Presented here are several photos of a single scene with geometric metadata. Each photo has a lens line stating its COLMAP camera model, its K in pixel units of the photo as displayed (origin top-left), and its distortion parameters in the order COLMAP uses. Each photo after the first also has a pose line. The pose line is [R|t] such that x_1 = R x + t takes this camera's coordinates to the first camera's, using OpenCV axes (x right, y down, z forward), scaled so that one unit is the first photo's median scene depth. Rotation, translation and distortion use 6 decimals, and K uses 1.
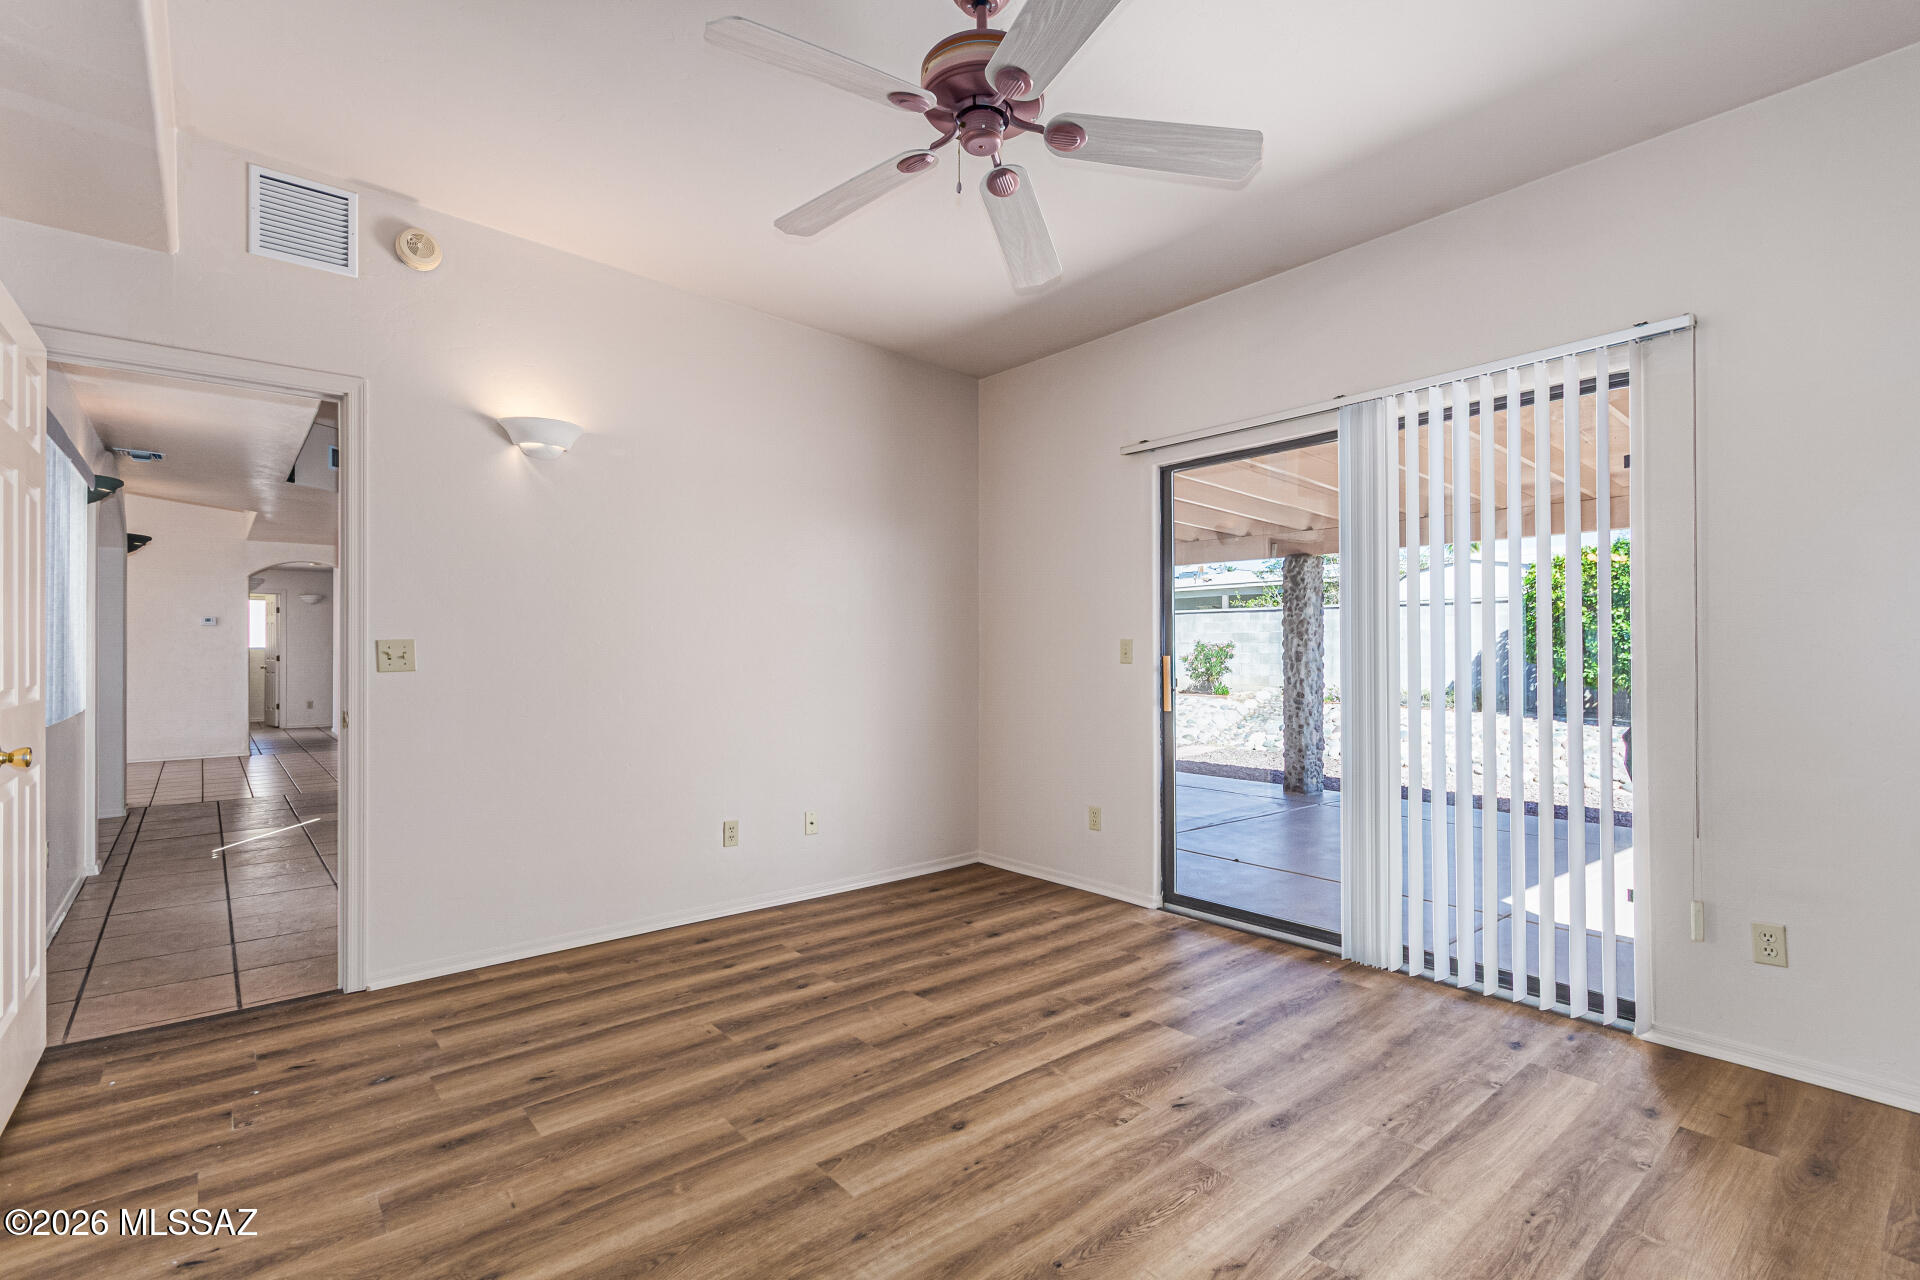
lens RADIAL K [[887.0, 0, 974.0], [0, 887.0, 642.4], [0, 0, 1]] dist [0.001683, 0.000175]
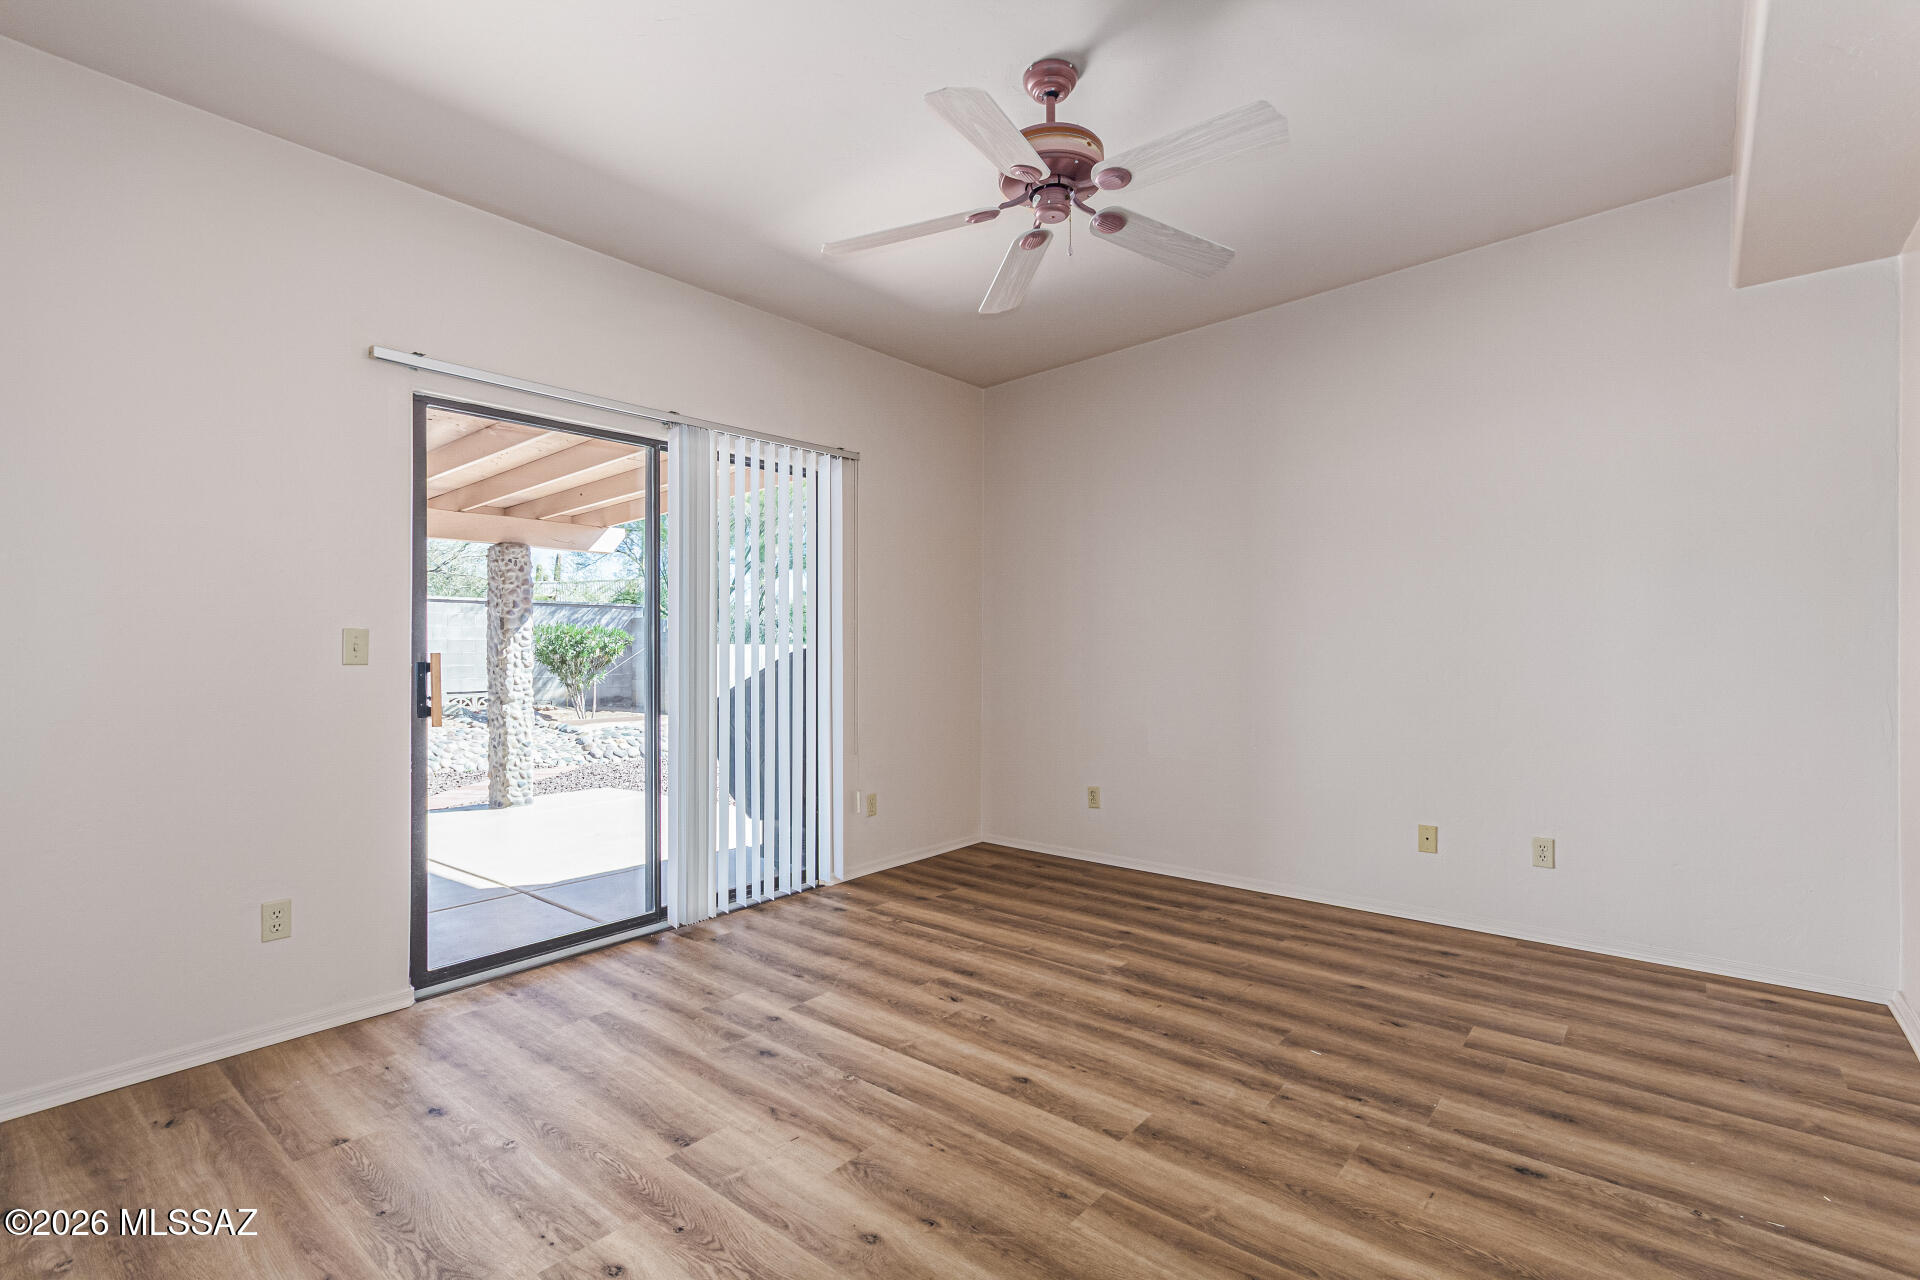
lens RADIAL K [[887.0, 0, 966.1], [0, 887.0, 642.8], [0, 0, 1]] dist [0.001683, 0.000175]
pose [[-0.176436, 0.007772, 0.984281, -0.813215], [-0.007899, 0.999925, -0.009311, 0.014162], [-0.984280, -0.009417, -0.176362, 0.951229]]
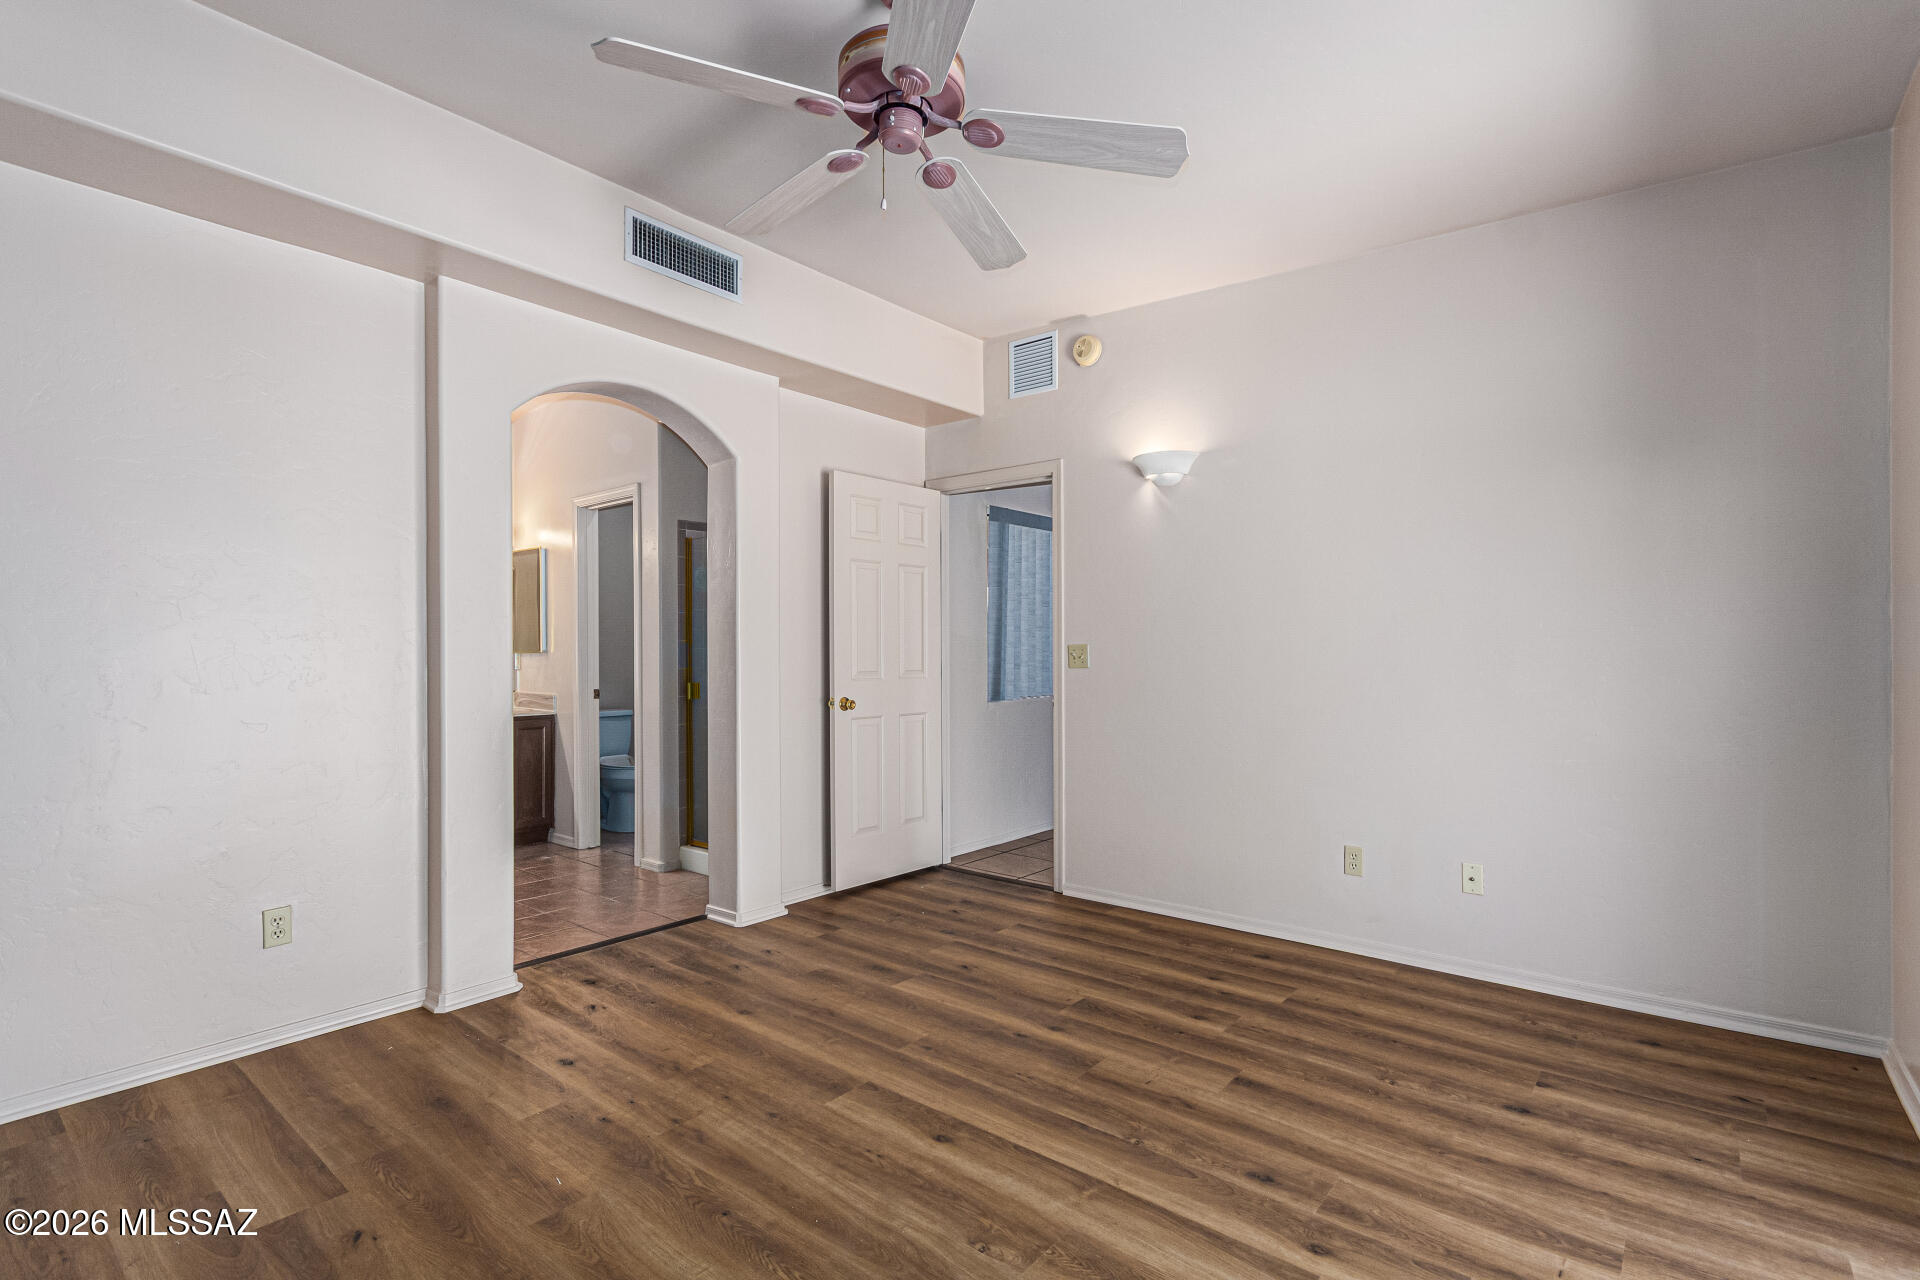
lens RADIAL K [[887.0, 0, 965.3], [0, 887.0, 650.7], [0, 0, 1]] dist [0.001683, 0.000175]
pose [[0.176223, 0.000372, -0.984350, 0.717930], [0.010583, 0.999941, 0.002272, 0.001865], [0.984293, -0.010818, 0.176209, 0.644659]]
